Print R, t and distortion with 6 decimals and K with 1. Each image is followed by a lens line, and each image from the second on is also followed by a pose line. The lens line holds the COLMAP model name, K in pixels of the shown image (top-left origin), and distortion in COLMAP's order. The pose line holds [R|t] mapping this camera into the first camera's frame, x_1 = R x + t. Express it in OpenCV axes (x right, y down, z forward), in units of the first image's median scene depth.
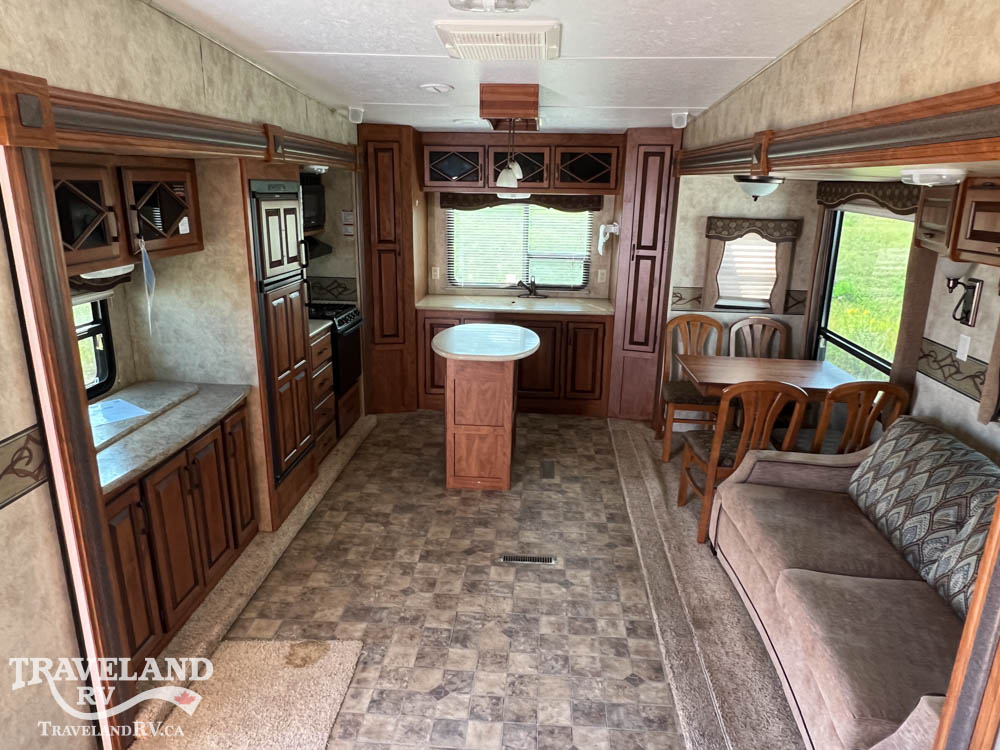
lens RADIAL K [[682.5, 0, 500.0], [0, 682.5, 375.0], [0, 0, 1]] dist [-0.002003, -0.001532]
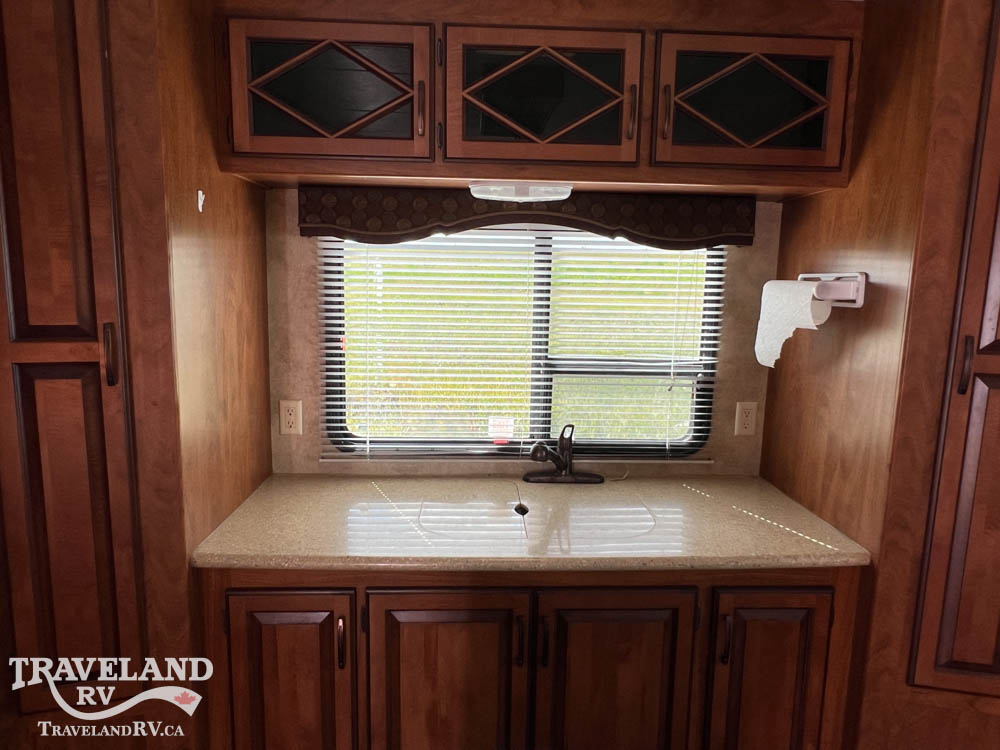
lens RADIAL K [[672.0, 0, 506.1], [0, 672.0, 371.6], [0, 0, 1]] dist [-0.002346, -0.001166]
pose [[0.992942, -0.013217, 0.117861, -0.026026], [0.028635, 0.991087, -0.130099, -0.133286], [-0.115091, 0.132556, 0.984471, 0.683993]]
